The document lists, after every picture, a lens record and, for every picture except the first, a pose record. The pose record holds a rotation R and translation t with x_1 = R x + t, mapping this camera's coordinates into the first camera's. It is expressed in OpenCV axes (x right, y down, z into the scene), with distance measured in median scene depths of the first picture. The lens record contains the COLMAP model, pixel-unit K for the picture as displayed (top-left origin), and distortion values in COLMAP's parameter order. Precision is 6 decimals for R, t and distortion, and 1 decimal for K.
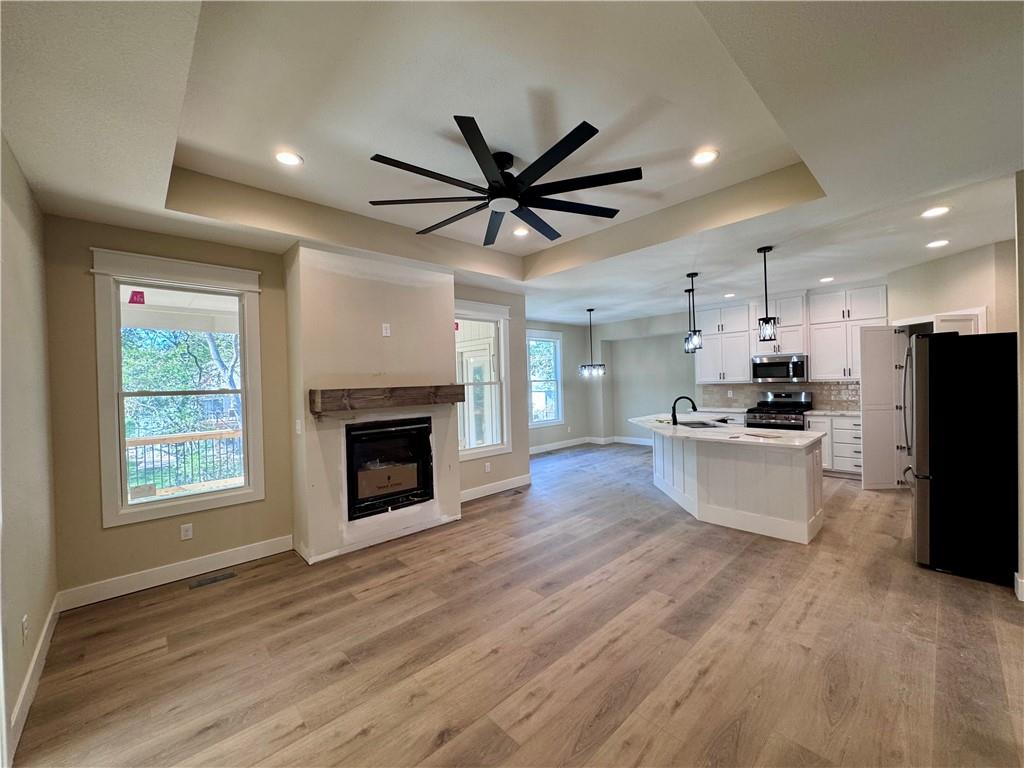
lens RADIAL K [[408.6, 0, 512.0], [0, 408.6, 384.0], [0, 0, 1]] dist [-0.001581, -0.000346]
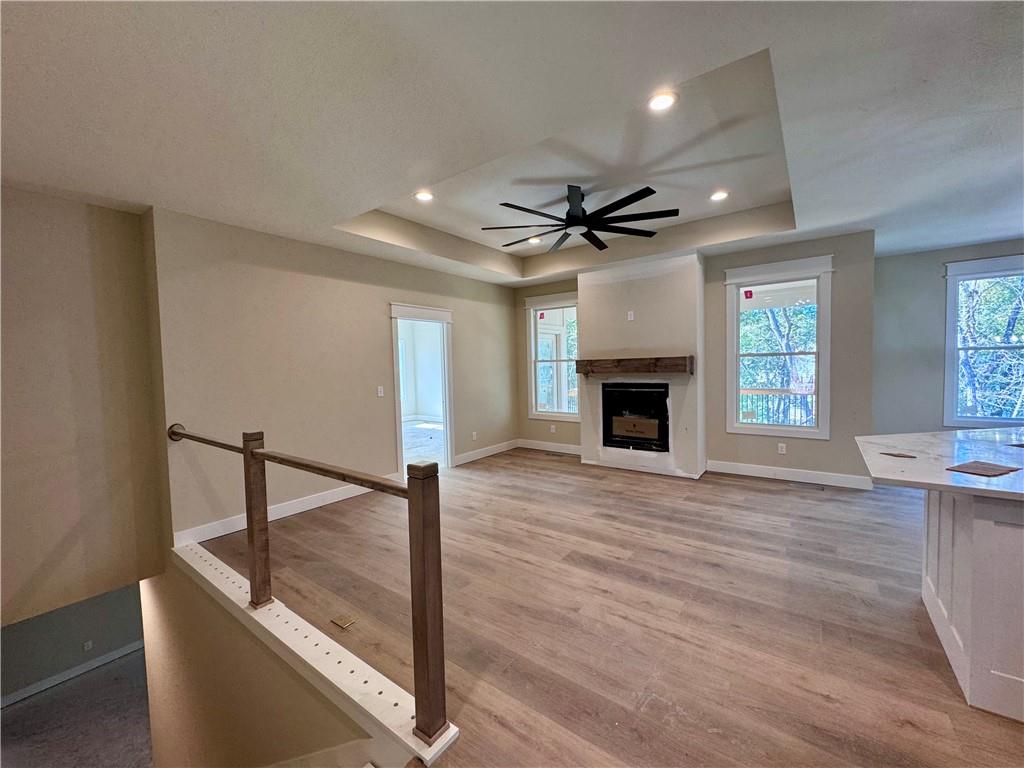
lens RADIAL K [[408.6, 0, 512.0], [0, 408.6, 384.0], [0, 0, 1]] dist [-0.001581, -0.000346]
pose [[0.178377, 0.071642, -0.981351, 1.117538], [0.014118, 0.997057, 0.075355, -0.018059], [0.983861, -0.027296, 0.176840, 0.432960]]
